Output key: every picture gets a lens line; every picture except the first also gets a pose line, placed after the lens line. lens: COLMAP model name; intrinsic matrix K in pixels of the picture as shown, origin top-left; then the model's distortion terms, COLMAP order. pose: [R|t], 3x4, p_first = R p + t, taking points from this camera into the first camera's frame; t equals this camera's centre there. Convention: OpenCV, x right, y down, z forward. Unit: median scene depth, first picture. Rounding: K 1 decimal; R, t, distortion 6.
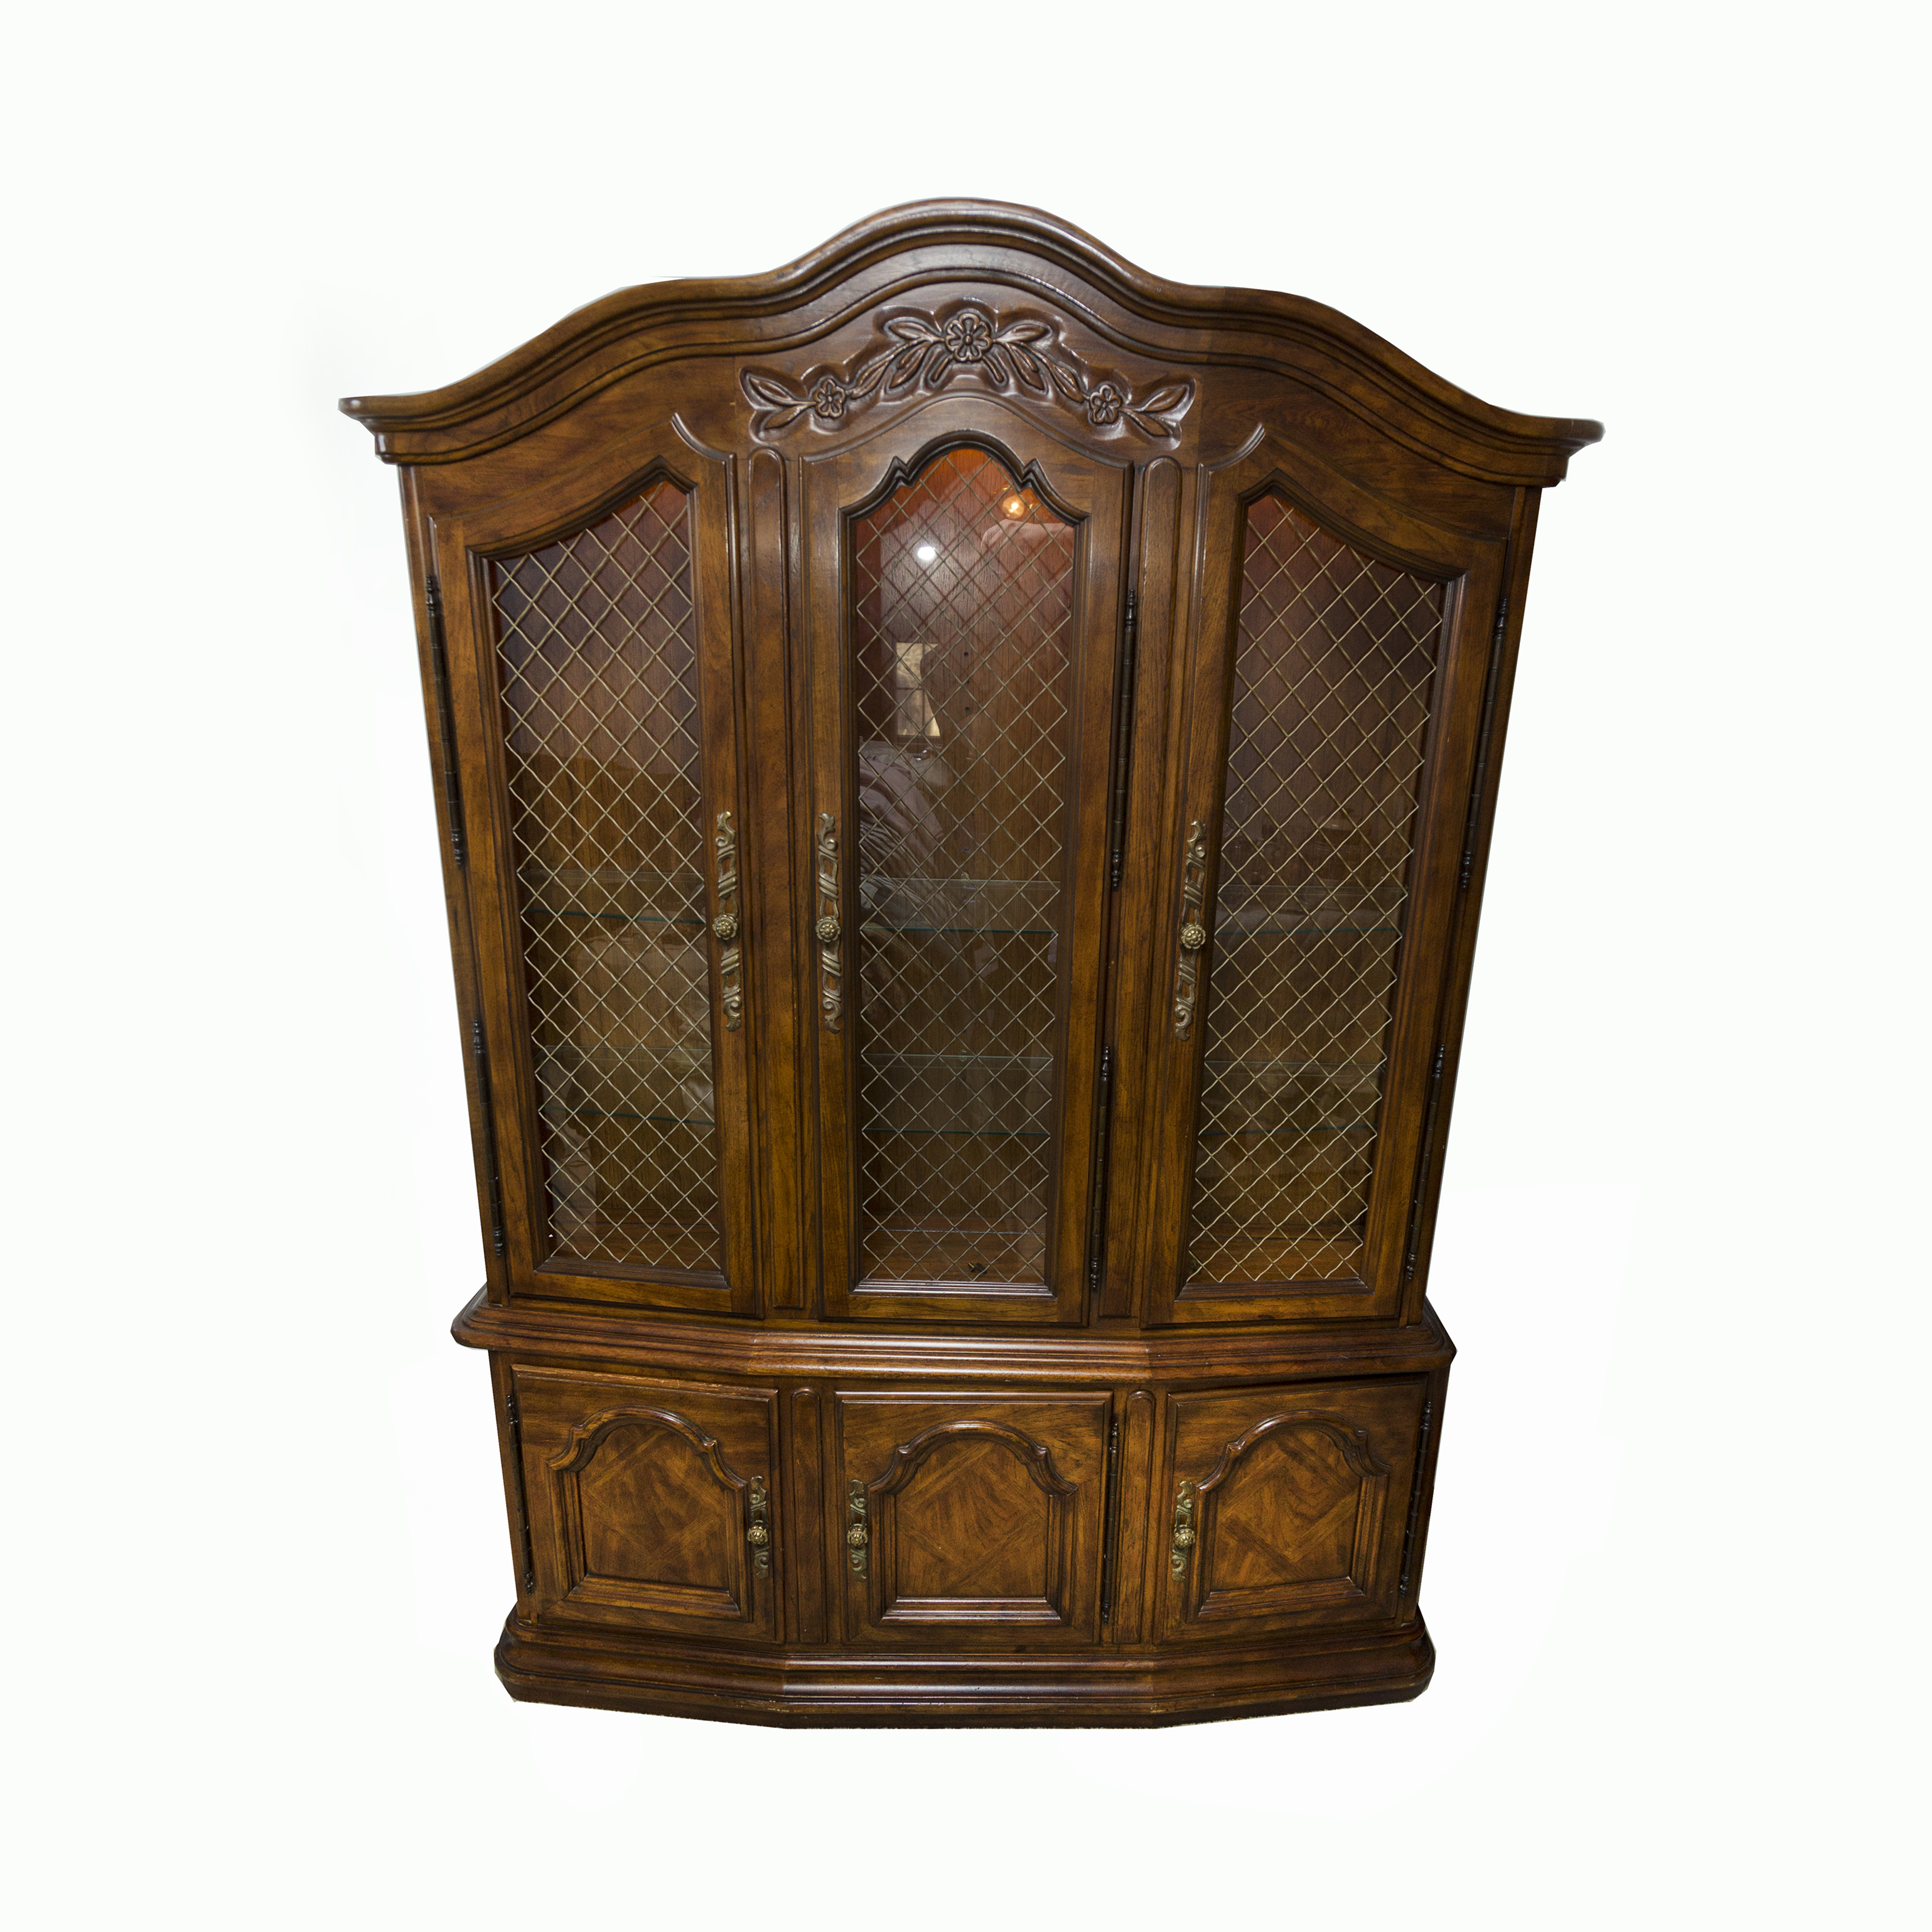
lens RADIAL K [[1308.7, 0, 1017.0], [0, 1308.7, 1044.4], [0, 0, 1]] dist [-0.003109, -0.001434]
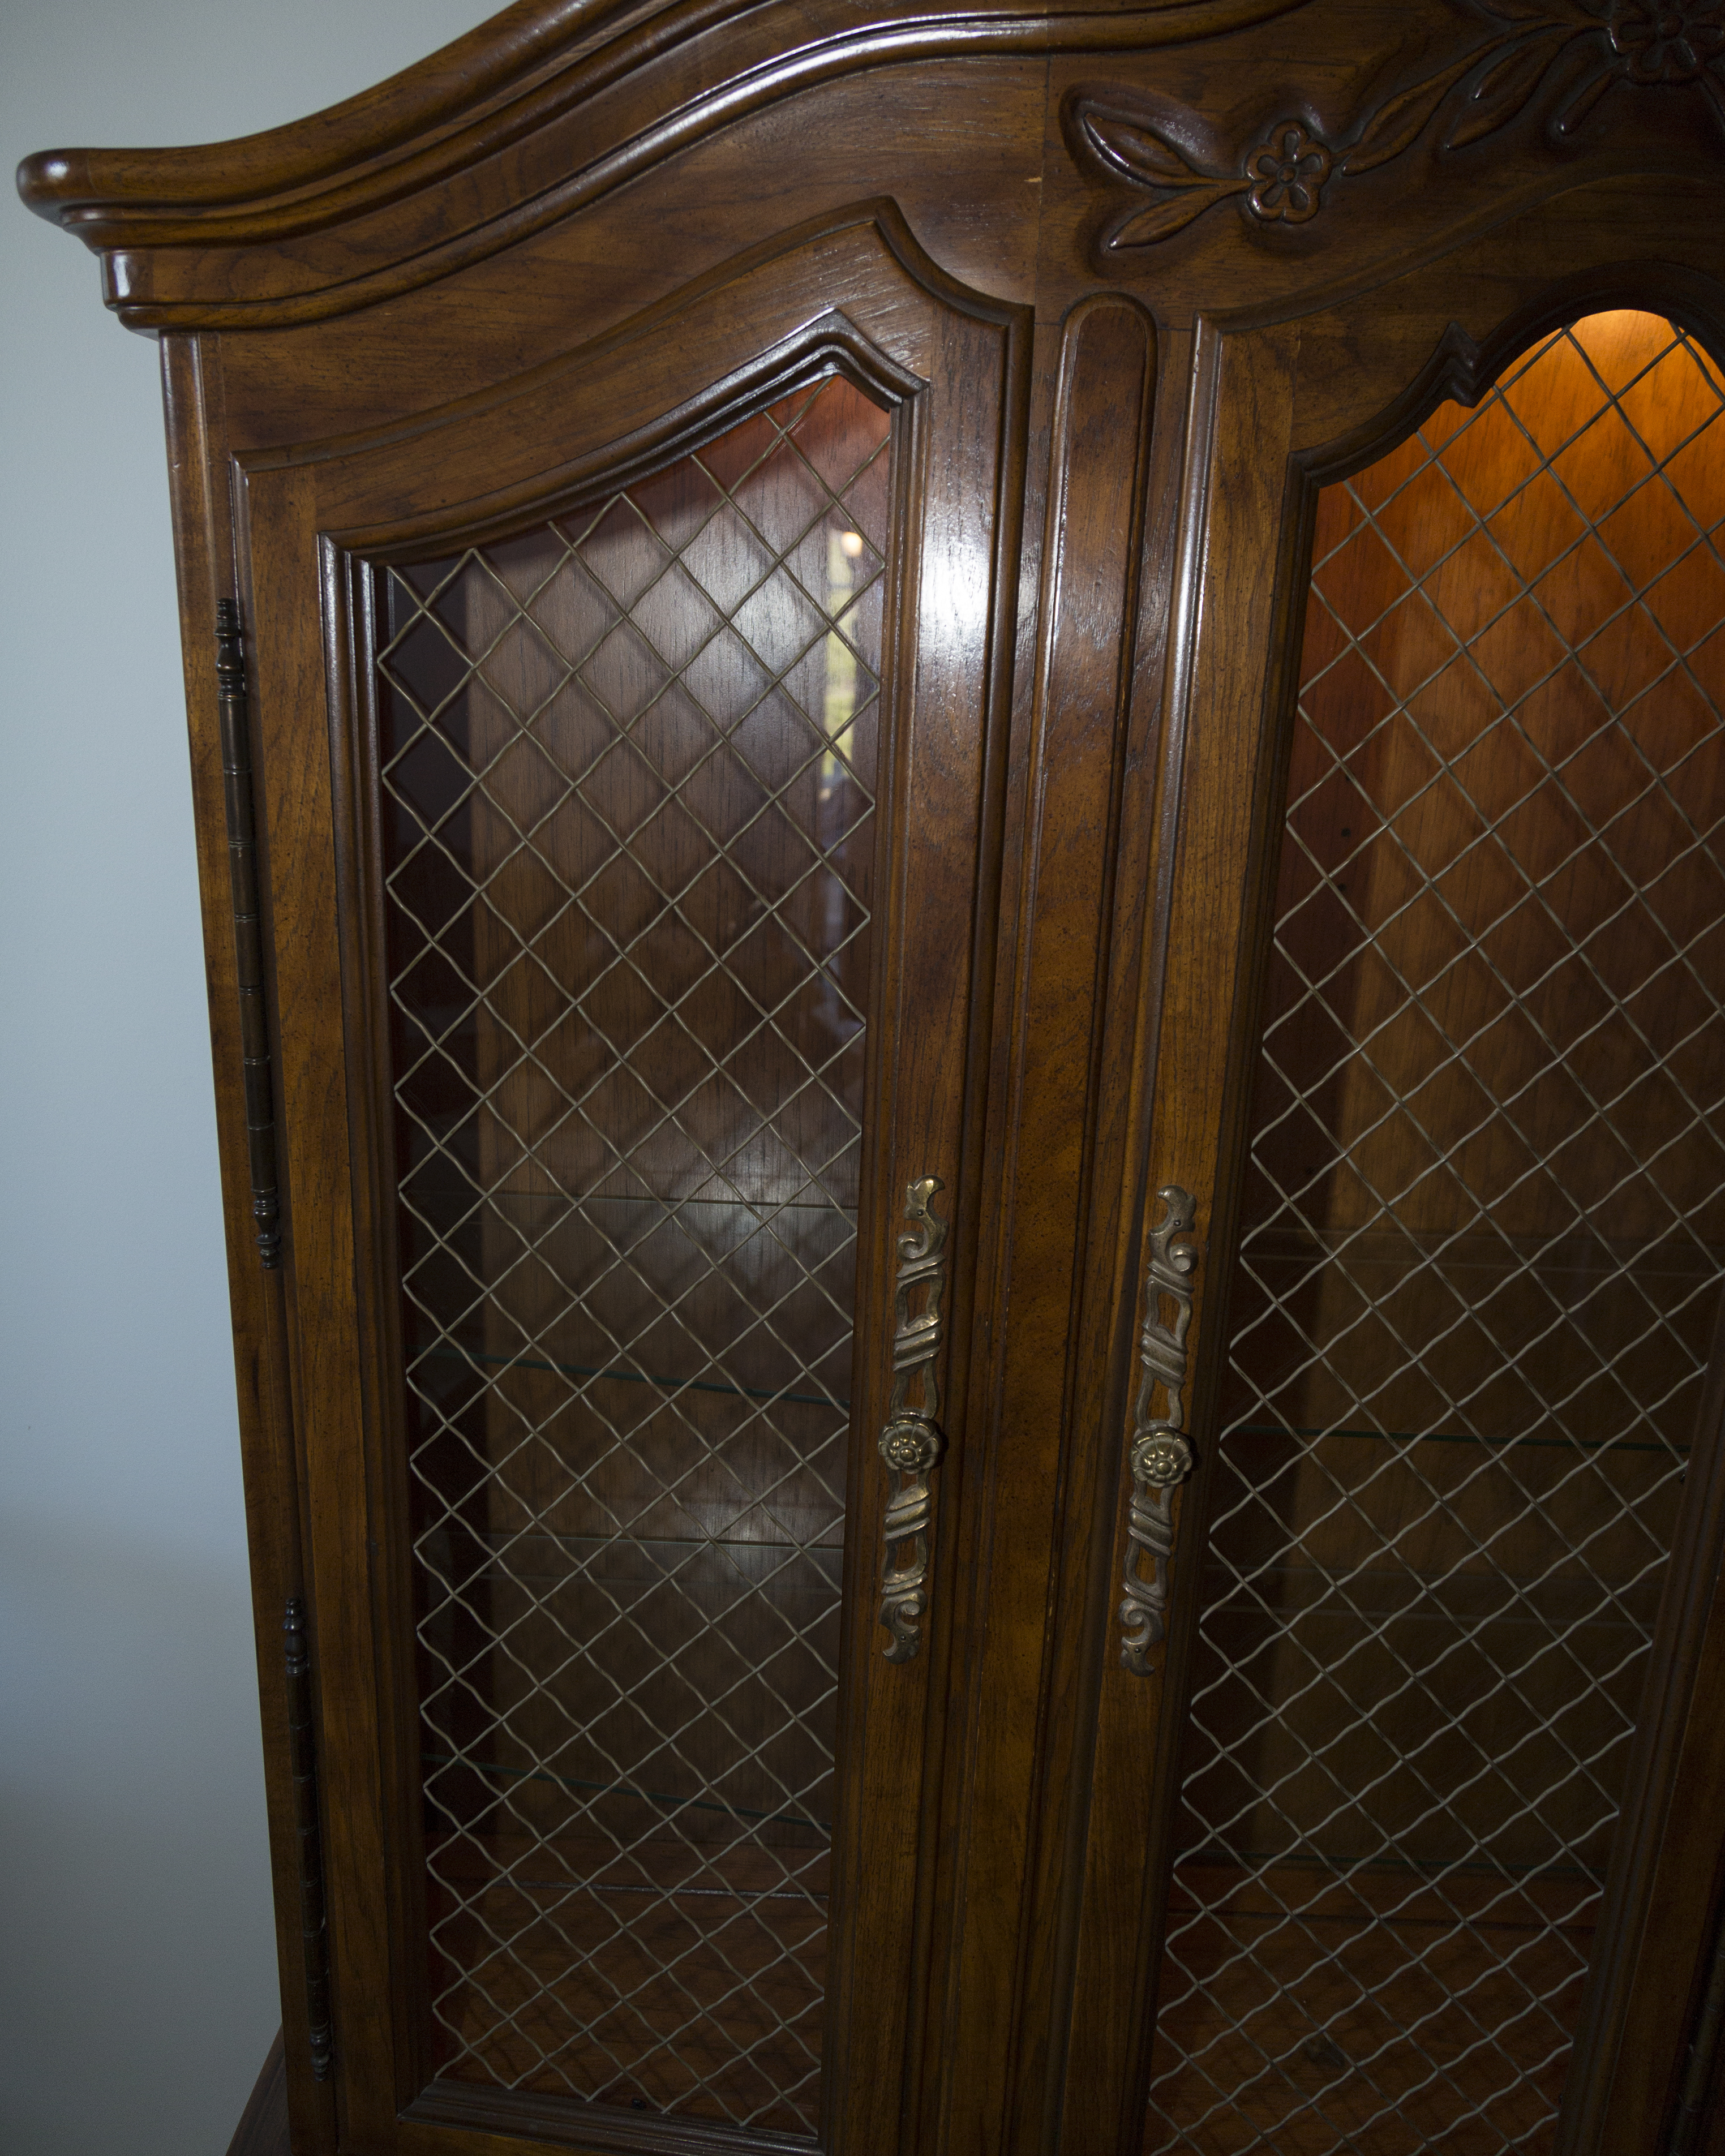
lens RADIAL K [[1643.4, 0, 946.2], [0, 1643.4, 1081.6], [0, 0, 1]] dist [-0.011967, 0.002470]
pose [[0.999833, 0.016767, 0.007252, -0.218800], [-0.016341, 0.998338, -0.055274, -0.177667], [-0.008167, 0.055146, 0.998445, 0.479611]]
